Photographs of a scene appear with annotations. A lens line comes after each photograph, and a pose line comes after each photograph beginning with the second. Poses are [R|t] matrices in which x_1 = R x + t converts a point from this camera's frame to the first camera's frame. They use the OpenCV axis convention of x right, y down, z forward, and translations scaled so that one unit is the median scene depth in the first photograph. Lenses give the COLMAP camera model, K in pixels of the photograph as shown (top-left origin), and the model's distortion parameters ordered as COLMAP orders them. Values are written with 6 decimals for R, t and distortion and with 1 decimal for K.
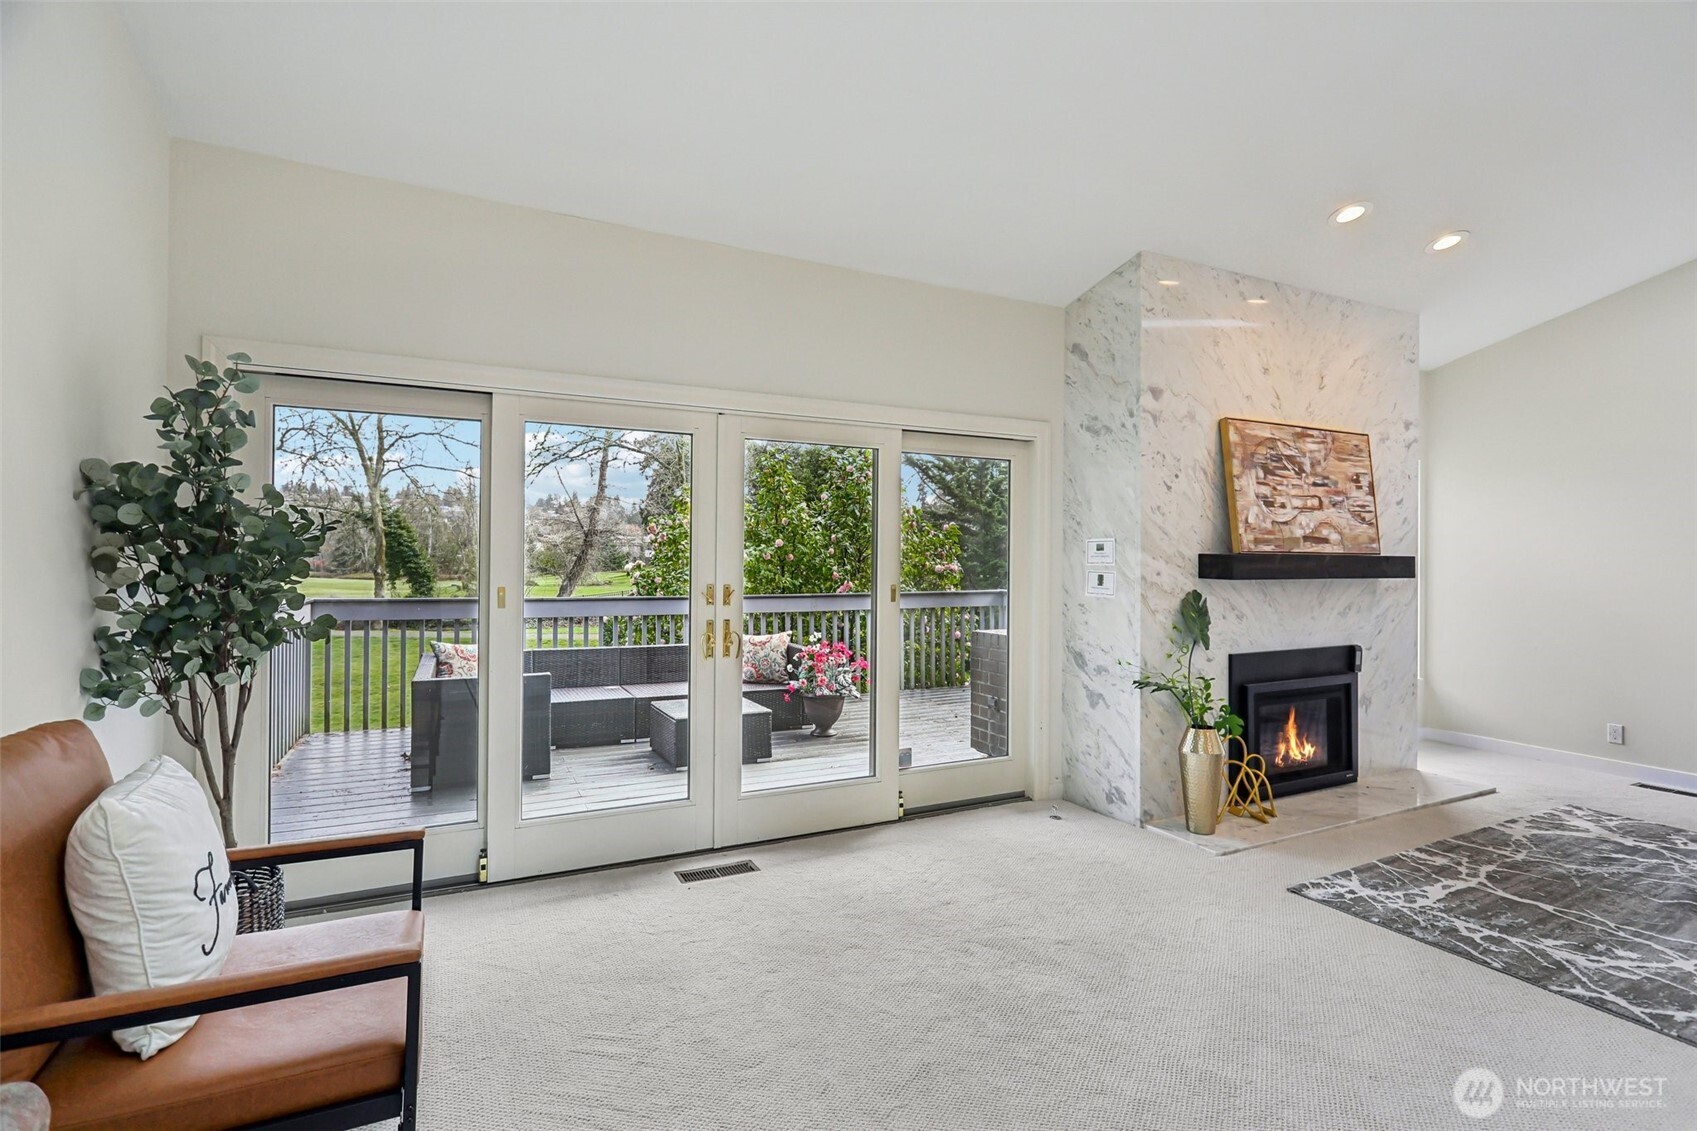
lens RADIAL K [[809.3, 0, 855.6], [0, 809.3, 564.8], [0, 0, 1]] dist [-0.003202, -0.001931]
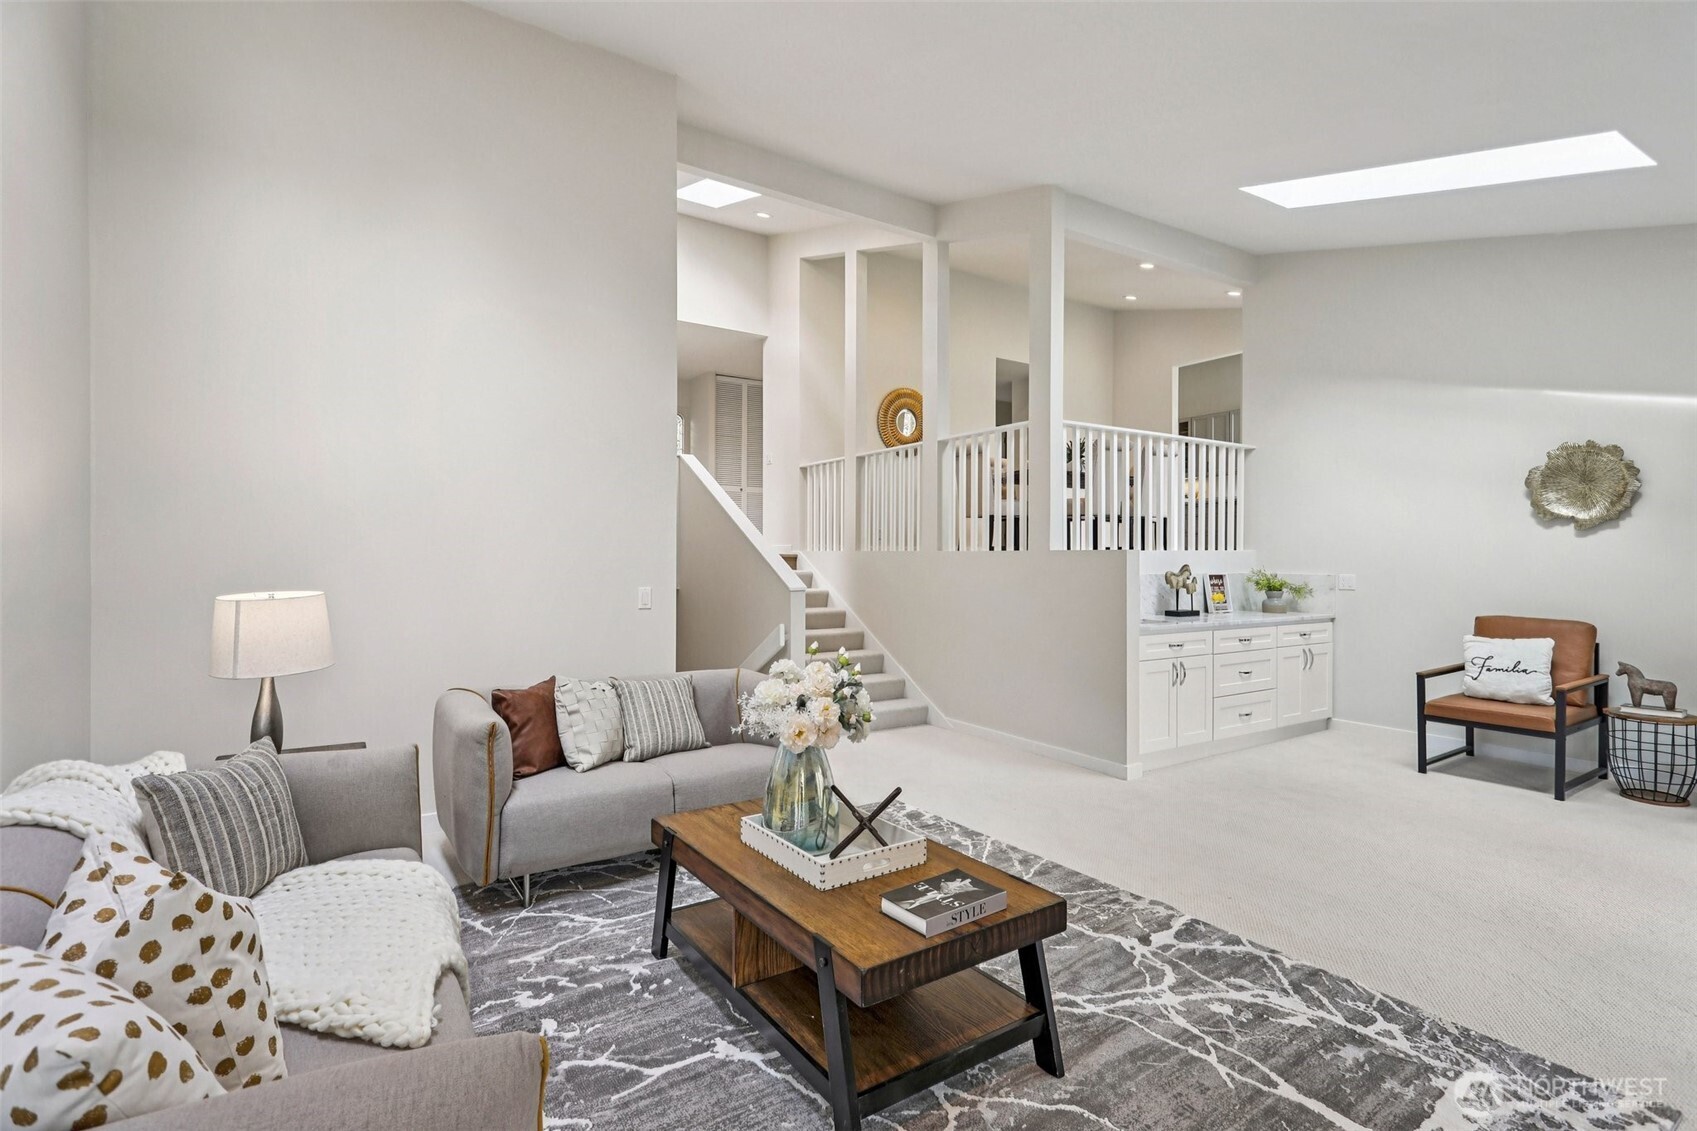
lens RADIAL K [[809.3, 0, 844.8], [0, 809.3, 563.5], [0, 0, 1]] dist [-0.003202, -0.001931]
pose [[-0.995079, 0.000799, -0.099077, 0.907213], [0.000608, 0.999998, 0.001960, -0.005997], [0.099078, 0.001890, -0.995078, 1.146169]]
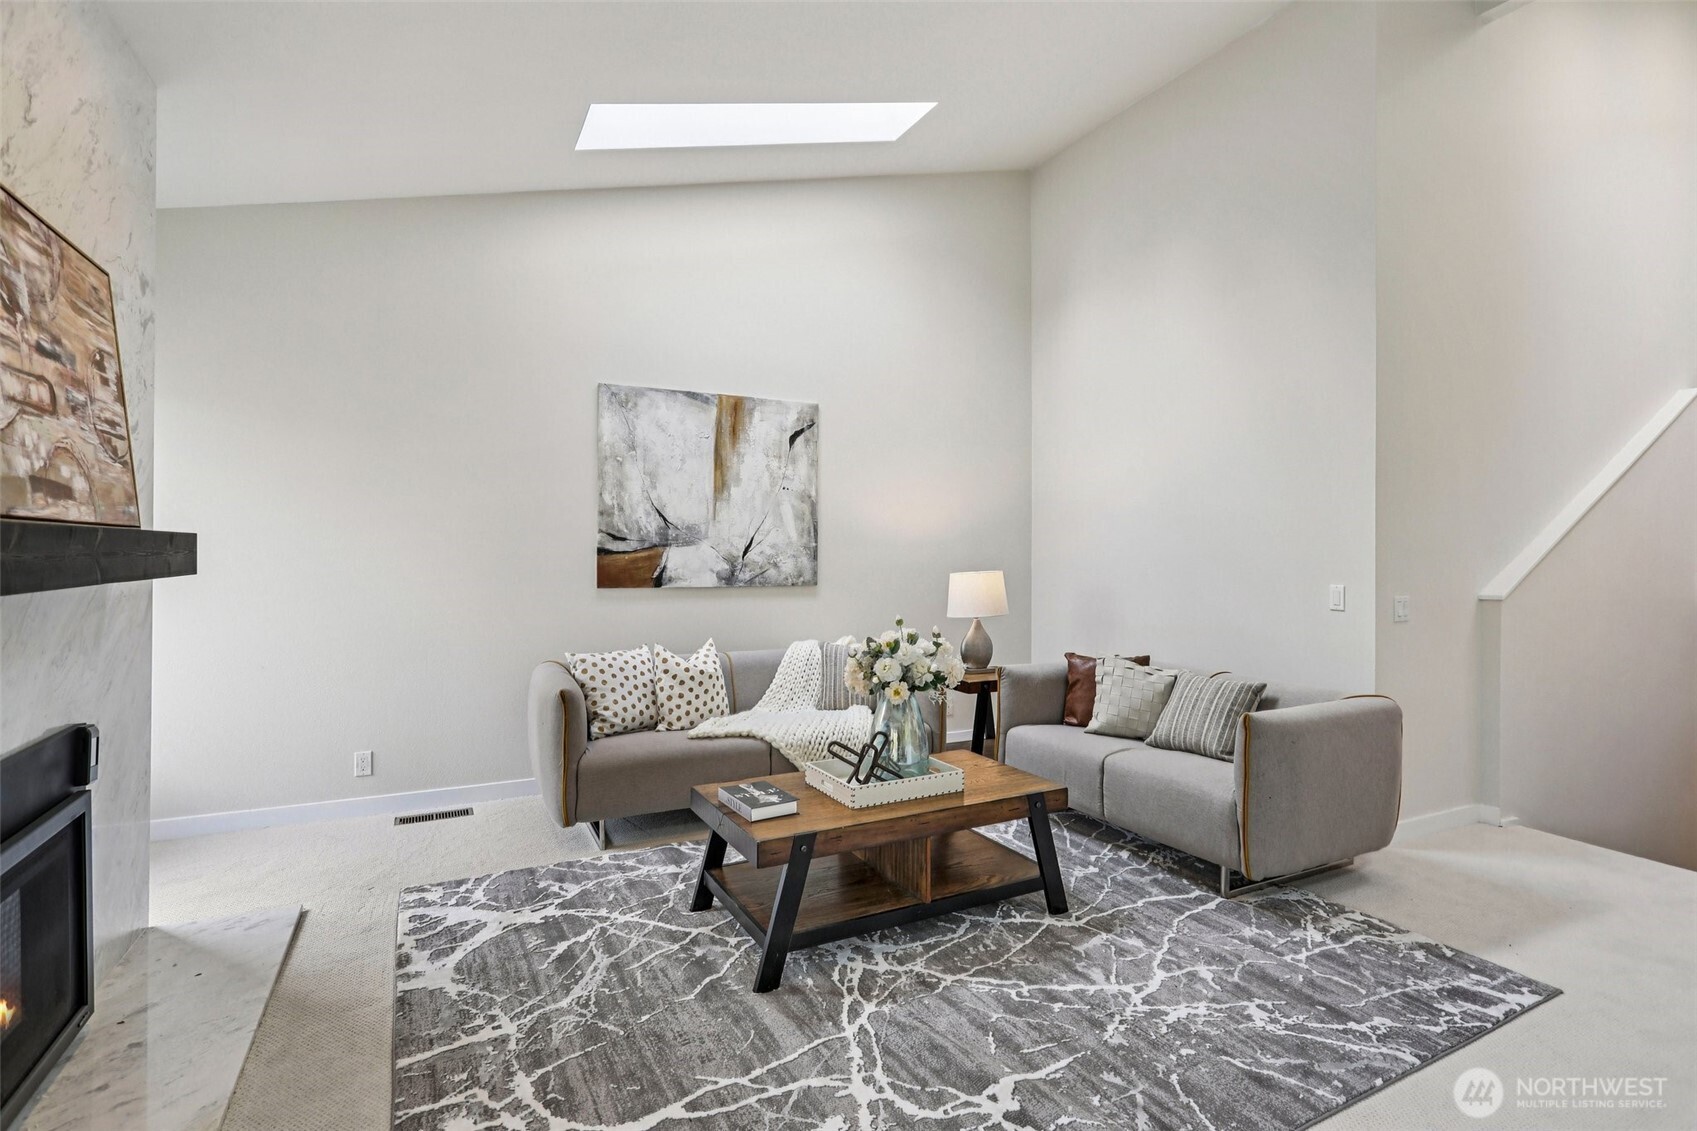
lens RADIAL K [[809.3, 0, 849.6], [0, 809.3, 555.6], [0, 0, 1]] dist [-0.003202, -0.001931]
pose [[-0.012763, -0.006335, 0.999898, 0.169599], [-0.012119, 0.999907, 0.006180, -0.004878], [-0.999845, -0.012039, -0.012839, 0.622150]]
